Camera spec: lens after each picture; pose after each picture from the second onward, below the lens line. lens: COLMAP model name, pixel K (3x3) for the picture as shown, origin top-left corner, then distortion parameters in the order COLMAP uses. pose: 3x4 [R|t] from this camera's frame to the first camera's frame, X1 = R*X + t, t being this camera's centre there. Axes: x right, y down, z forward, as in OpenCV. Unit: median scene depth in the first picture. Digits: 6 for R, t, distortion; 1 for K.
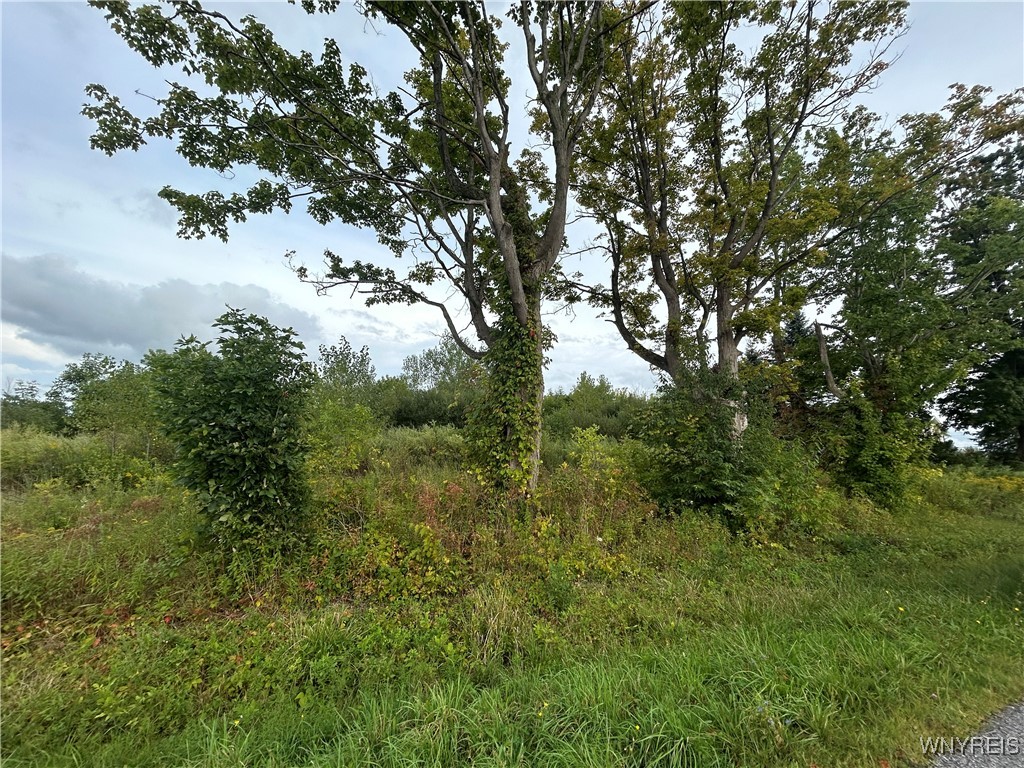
lens RADIAL K [[407.8, 0, 512.0], [0, 407.8, 384.0], [0, 0, 1]] dist [0.001100, 0.000079]
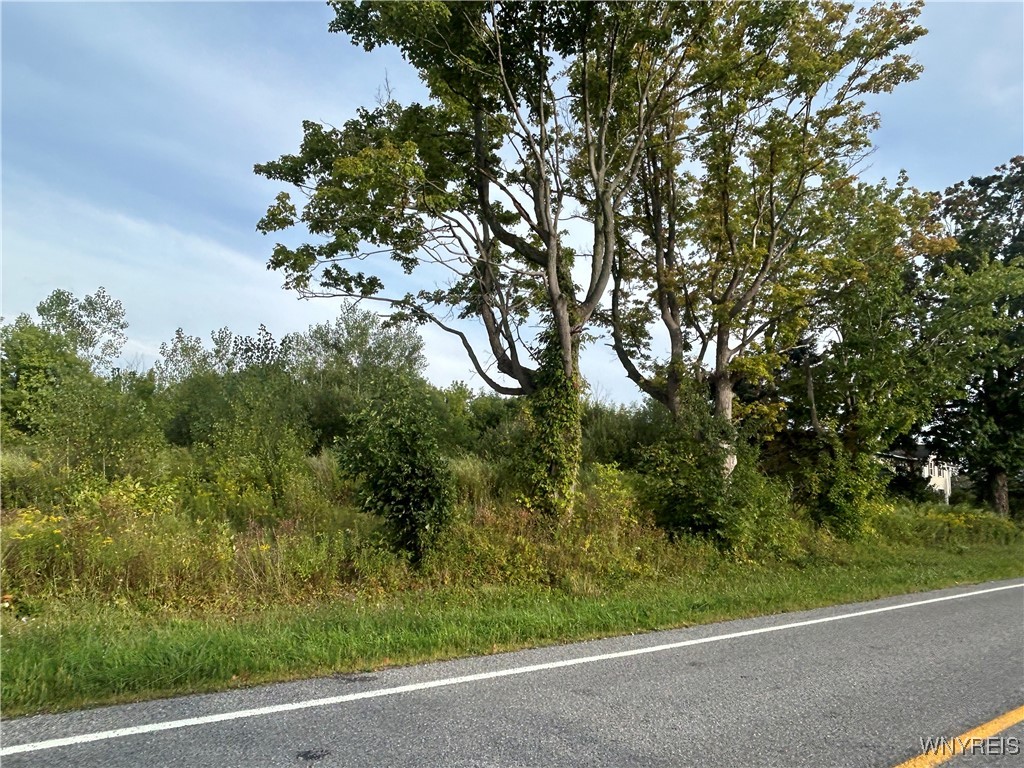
lens RADIAL K [[621.5, 0, 512.0], [0, 621.5, 384.0], [0, 0, 1]] dist [-0.002779, -0.000593]
pose [[0.983476, 0.049346, 0.174182, -0.295130], [-0.053170, 0.998435, 0.017352, -0.098749], [-0.173053, -0.026327, 0.984561, -0.495488]]
